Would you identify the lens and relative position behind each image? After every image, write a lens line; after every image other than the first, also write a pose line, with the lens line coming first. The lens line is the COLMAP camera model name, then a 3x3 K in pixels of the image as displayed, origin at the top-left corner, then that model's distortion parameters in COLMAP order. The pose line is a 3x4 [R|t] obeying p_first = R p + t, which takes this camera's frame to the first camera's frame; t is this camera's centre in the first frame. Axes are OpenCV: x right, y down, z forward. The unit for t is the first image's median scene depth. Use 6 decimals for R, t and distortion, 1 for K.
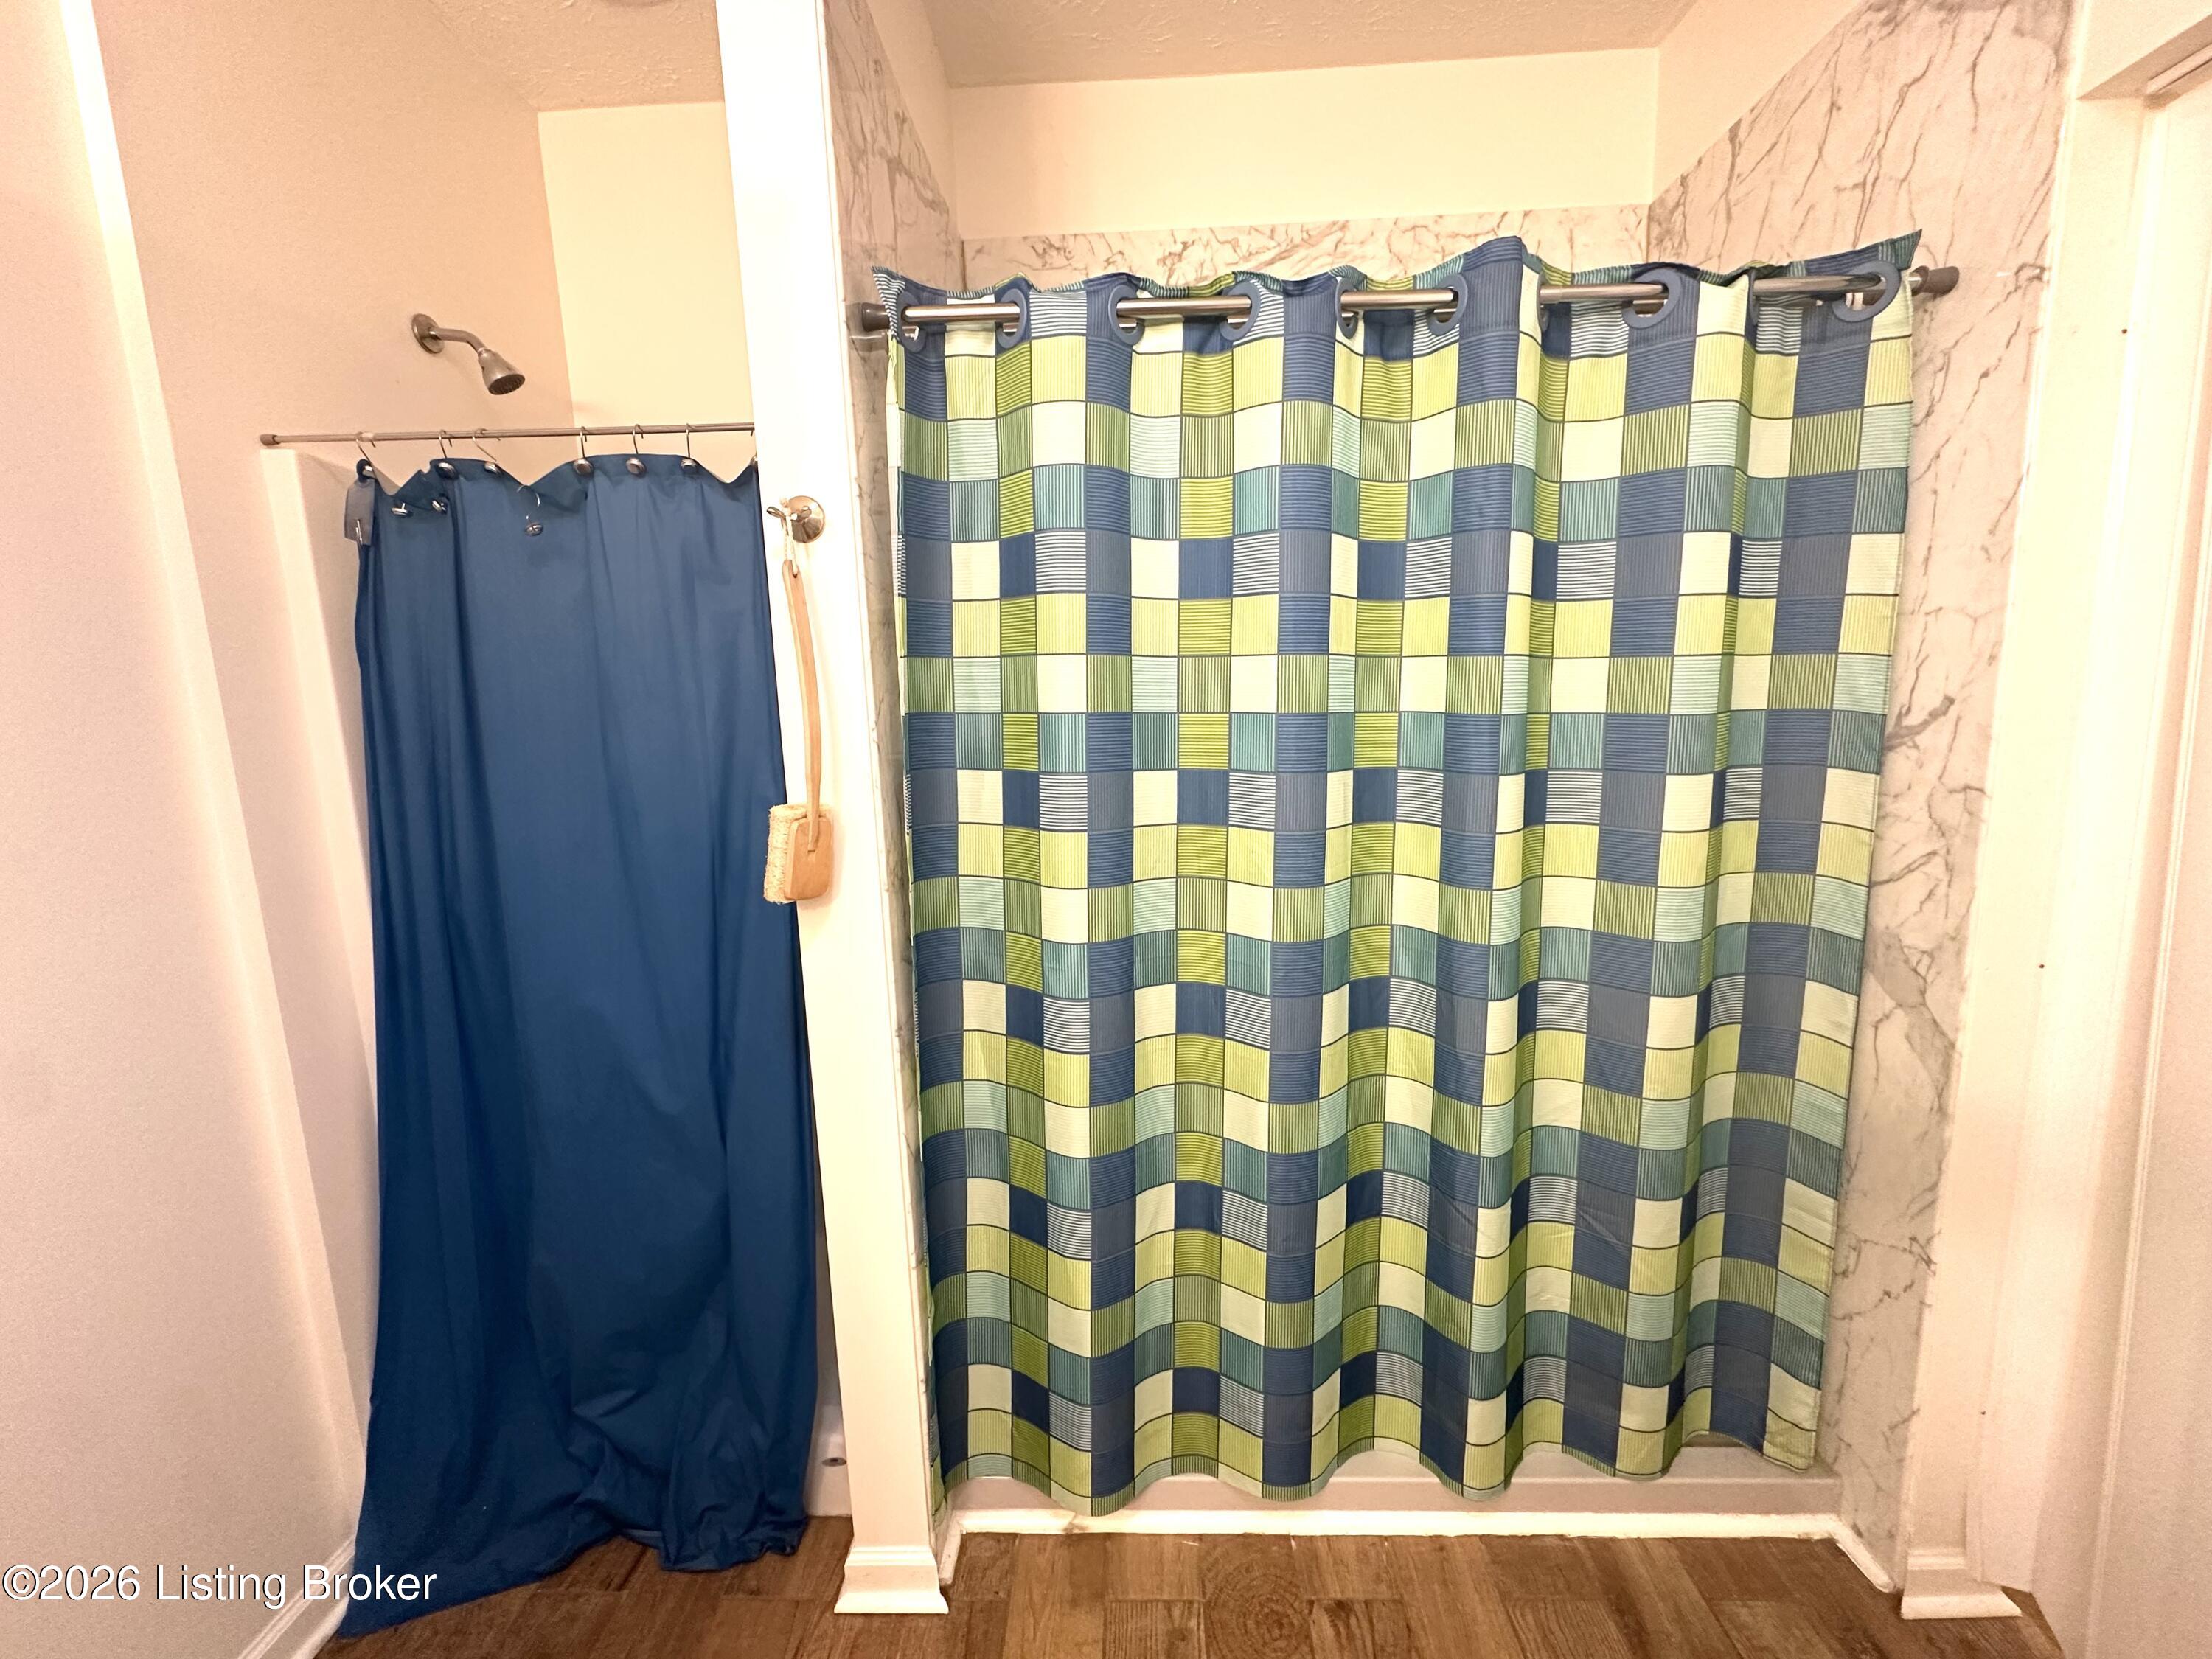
lens RADIAL K [[878.9, 0, 1110.6], [0, 878.9, 828.0], [0, 0, 1]] dist [-0.003505, -0.000341]
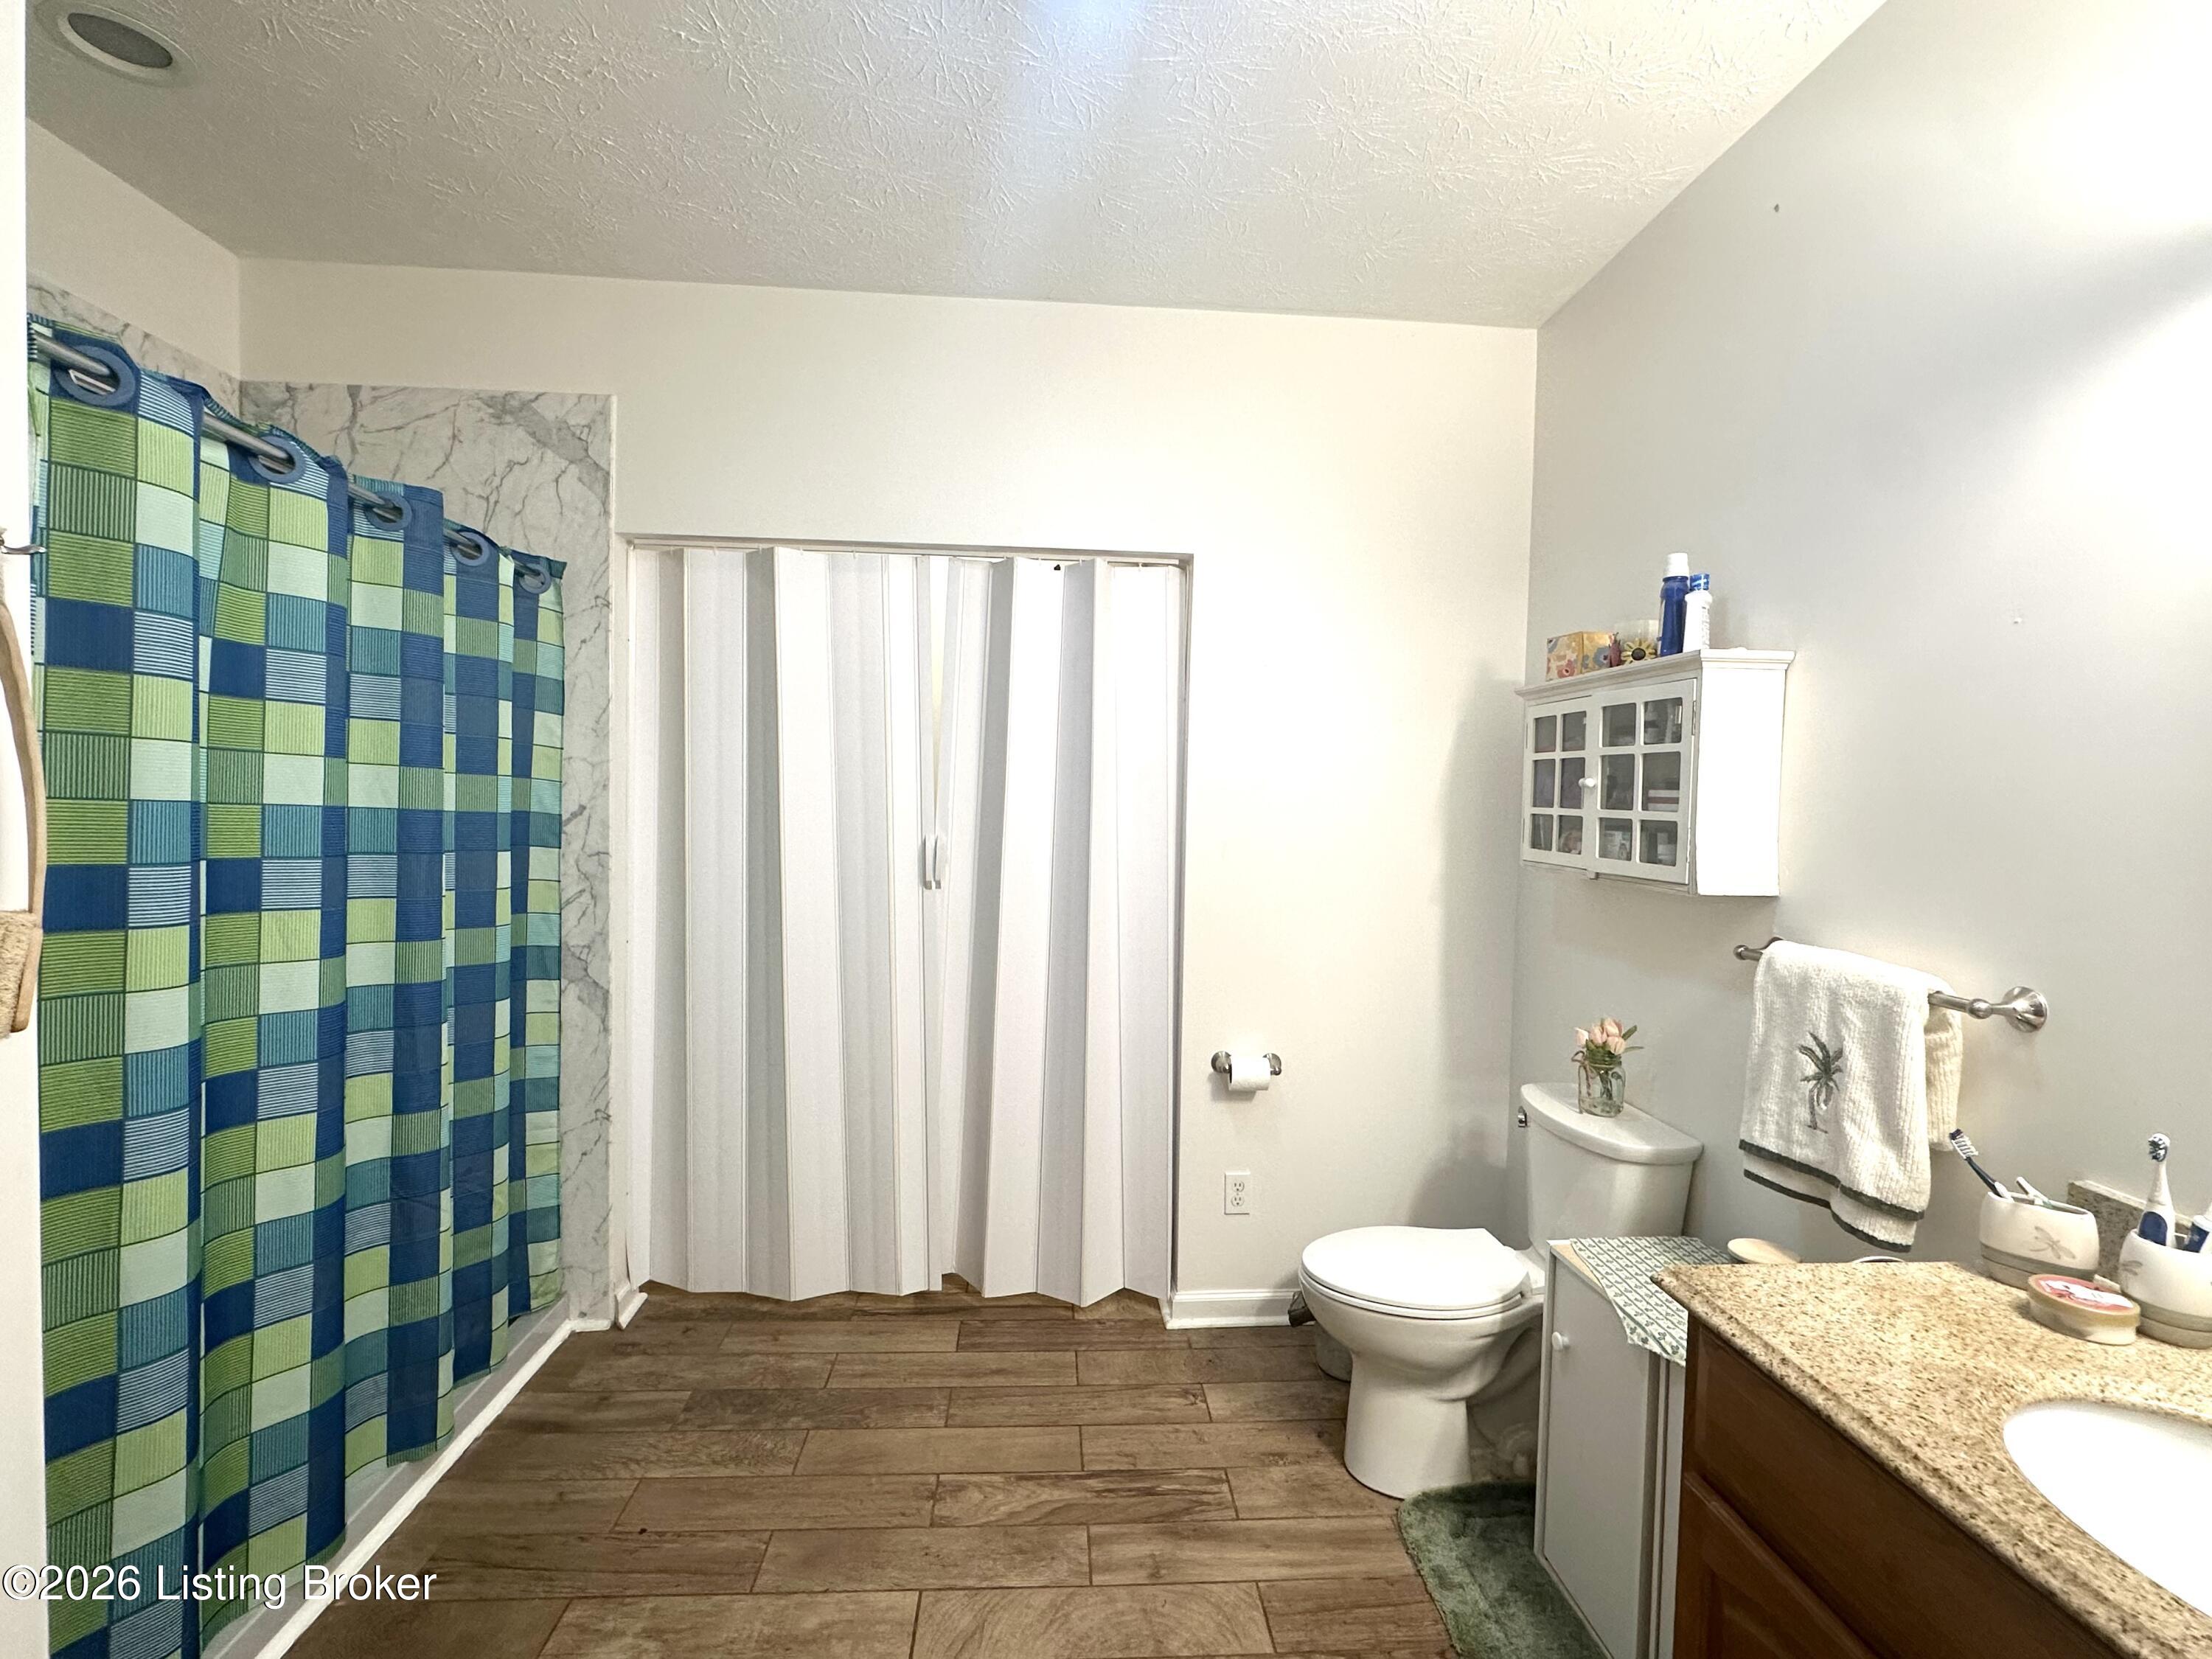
lens RADIAL K [[1012.1, 0, 1106.0], [0, 1012.1, 829.5], [0, 0, 1]] dist [0.002047, 0.000385]
pose [[-0.098275, -0.000356, 0.995159, -1.249420], [0.135447, 0.990689, 0.013730, 0.021295], [-0.985899, 0.136141, -0.097312, 0.117801]]
